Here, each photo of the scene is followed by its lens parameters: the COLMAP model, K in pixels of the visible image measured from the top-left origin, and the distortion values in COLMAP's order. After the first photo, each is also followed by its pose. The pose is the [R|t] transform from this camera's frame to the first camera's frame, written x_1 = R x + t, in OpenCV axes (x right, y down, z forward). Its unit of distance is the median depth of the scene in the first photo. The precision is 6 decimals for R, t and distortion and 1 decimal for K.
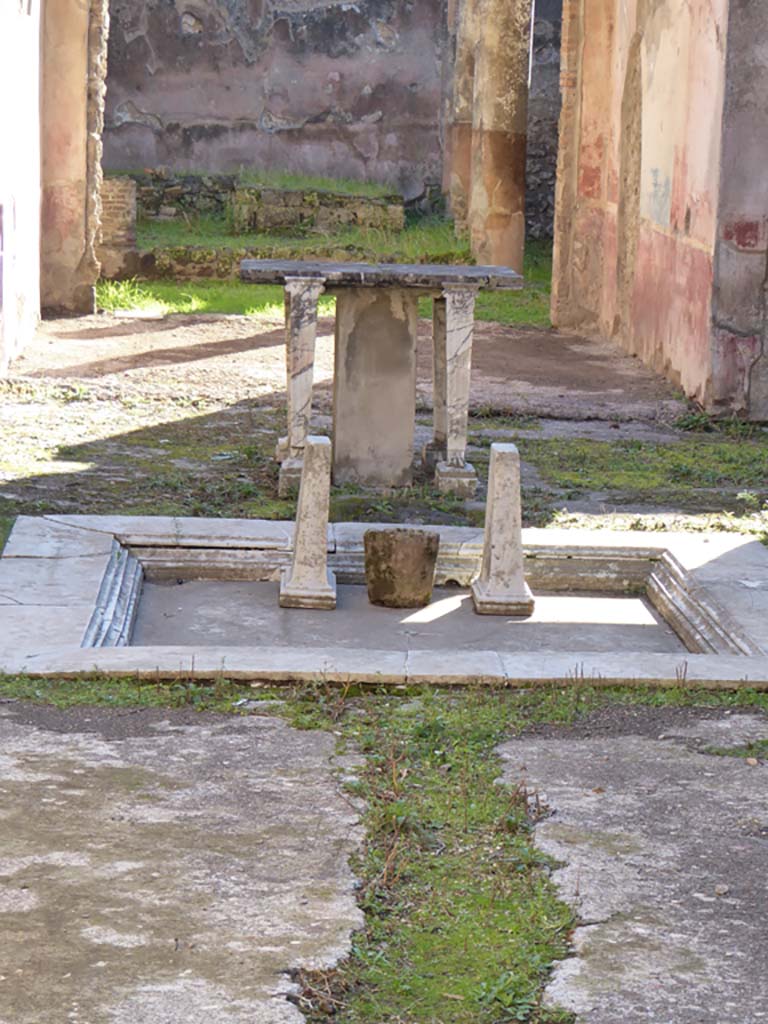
lens RADIAL K [[2958.3, 0, 381.2], [0, 2958.3, 533.2], [0, 0, 1]] dist [0.275584, 1.249079]
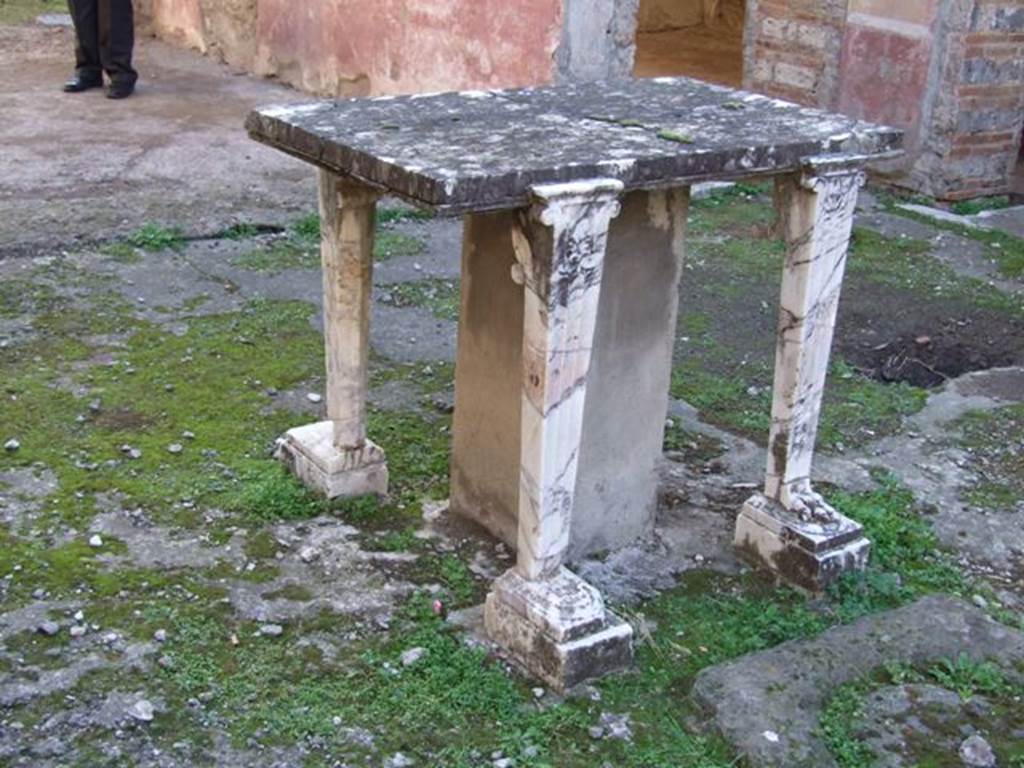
lens RADIAL K [[1412.8, 0, 549.4], [0, 1412.8, 383.4], [0, 0, 1]] dist [-0.064870, 0.079477]
pose [[0.819645, -0.189711, 0.540548, -0.175316], [0.050714, 0.963899, 0.261392, -0.138571], [-0.570623, -0.186835, 0.799676, 1.045504]]
